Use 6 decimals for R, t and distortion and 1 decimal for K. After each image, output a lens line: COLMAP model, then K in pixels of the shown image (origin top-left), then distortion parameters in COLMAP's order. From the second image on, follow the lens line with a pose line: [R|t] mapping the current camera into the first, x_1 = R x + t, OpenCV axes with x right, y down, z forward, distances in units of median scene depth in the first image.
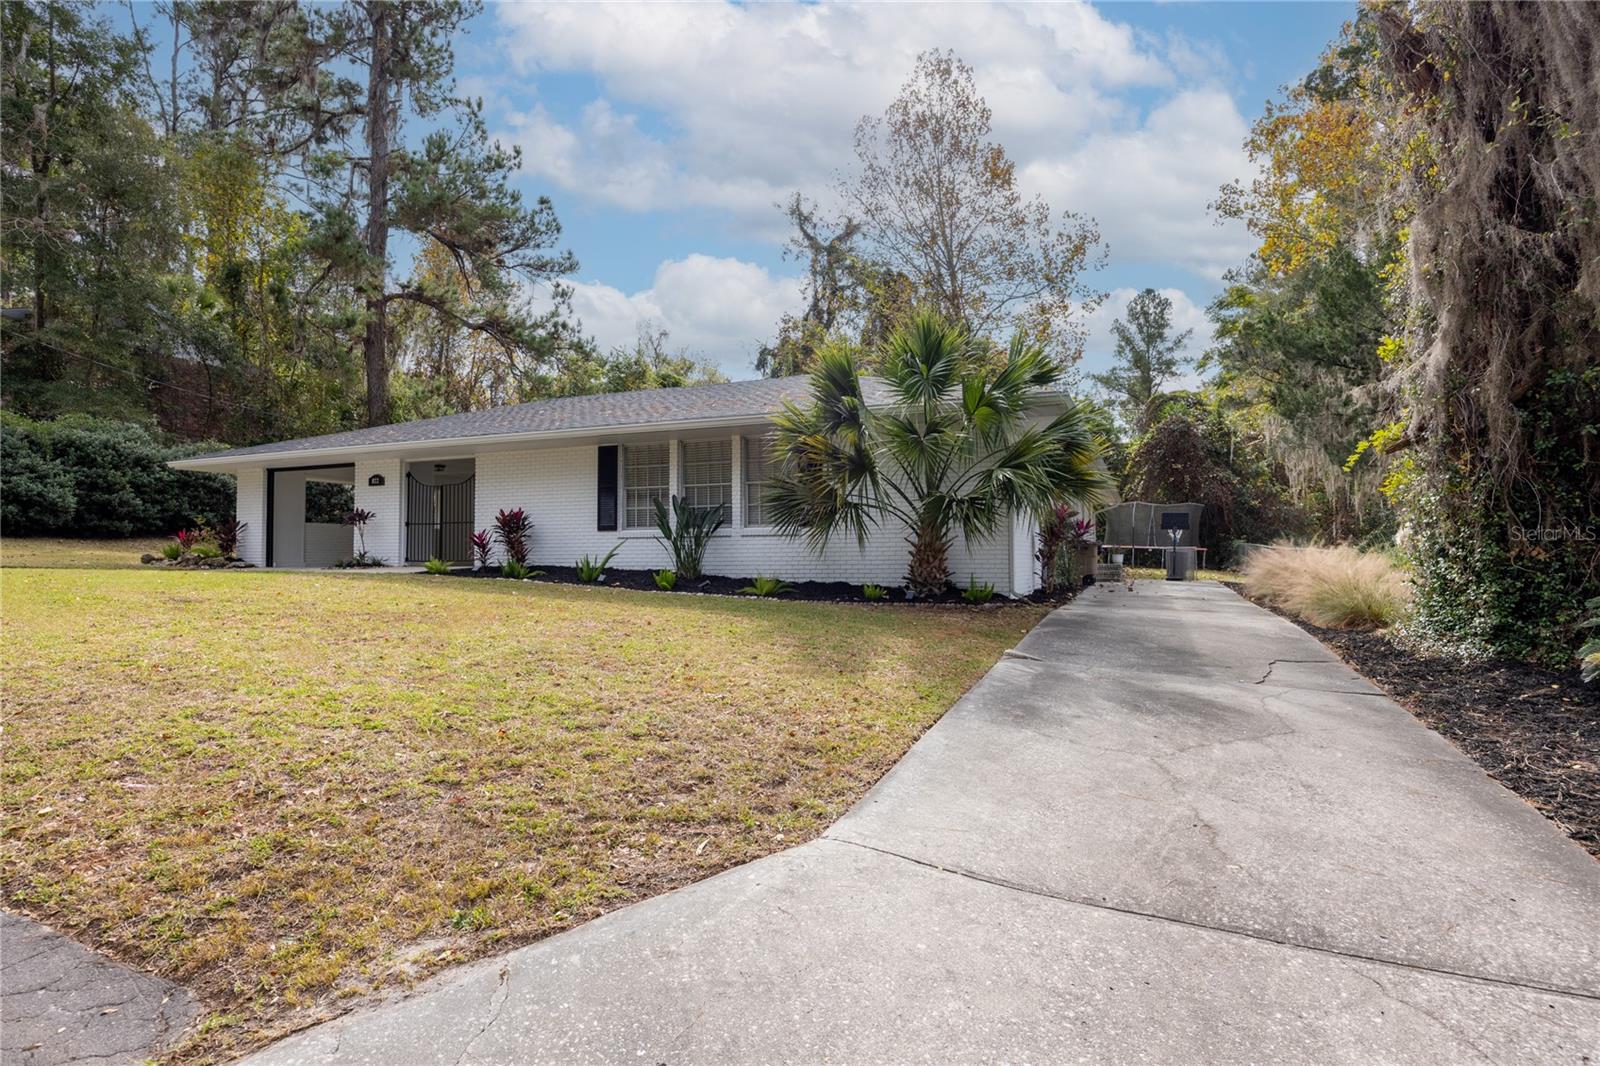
lens RADIAL K [[847.7, 0, 800.3], [0, 847.7, 532.7], [0, 0, 1]] dist [0.032999, 0.000152]
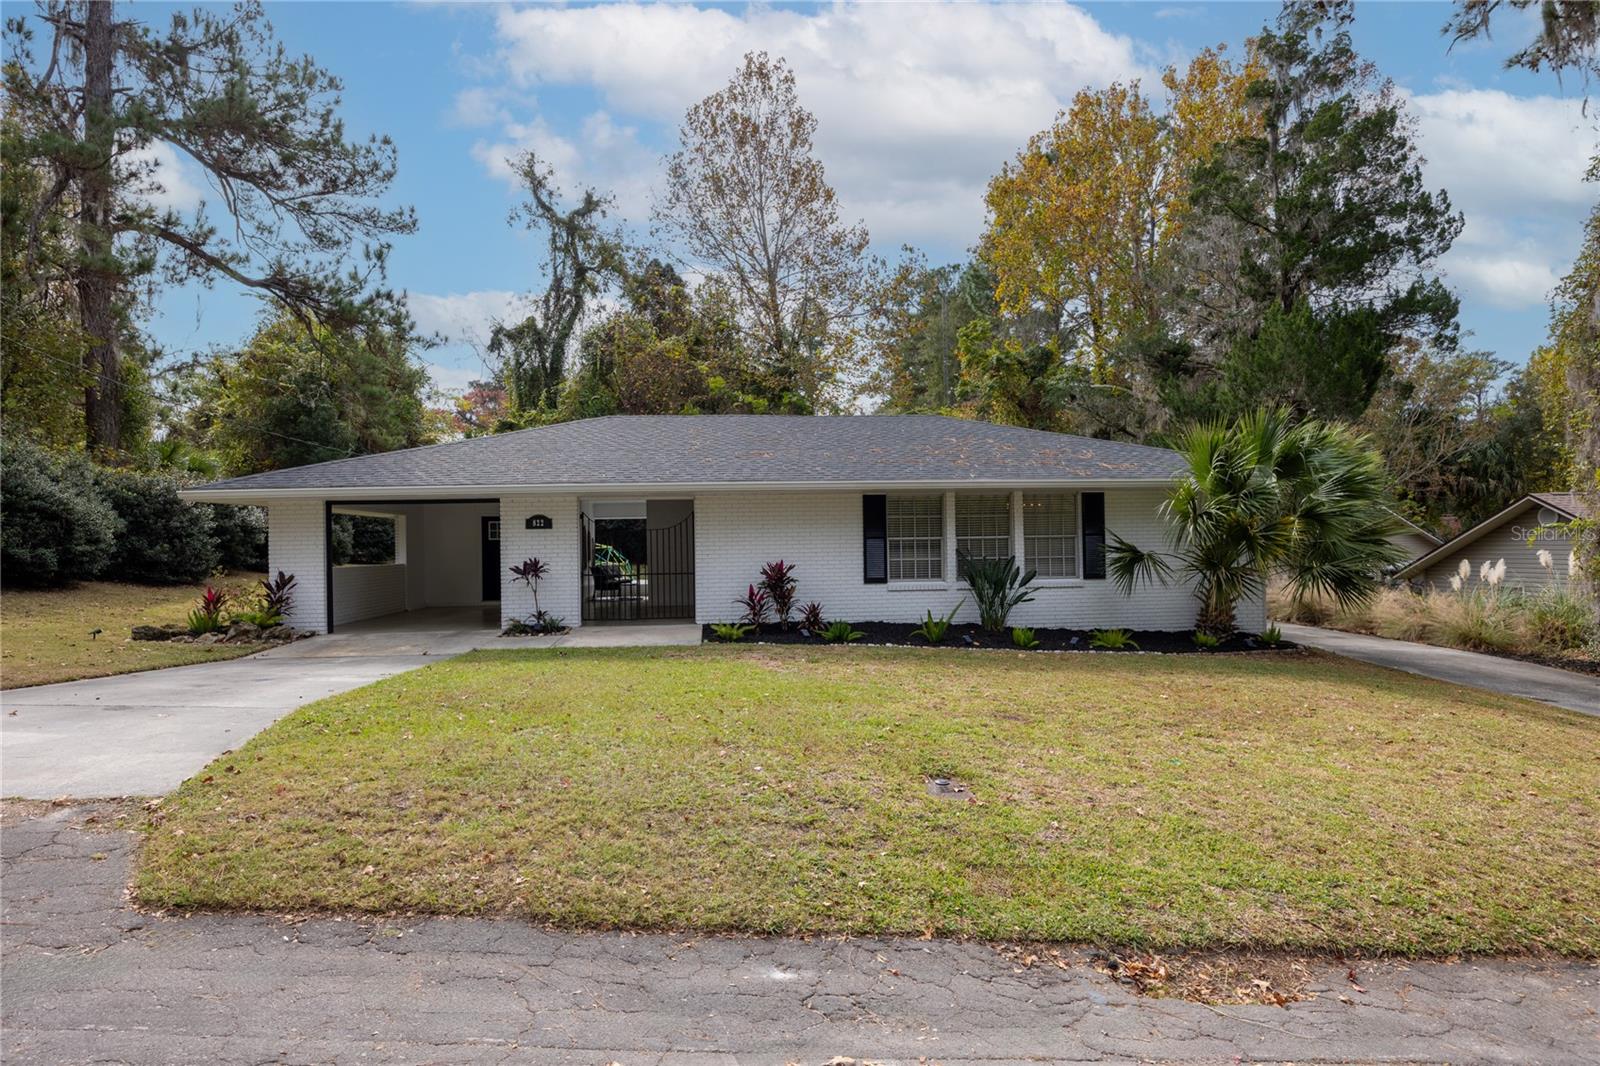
lens RADIAL K [[922.8, 0, 800.6], [0, 922.8, 534.3], [0, 0, 1]] dist [-0.005406, -0.002128]
pose [[0.877521, -0.002739, 0.479530, -0.340870], [-0.001758, 0.999959, 0.008929, -0.028310], [-0.479535, -0.008678, 0.877480, 0.060183]]
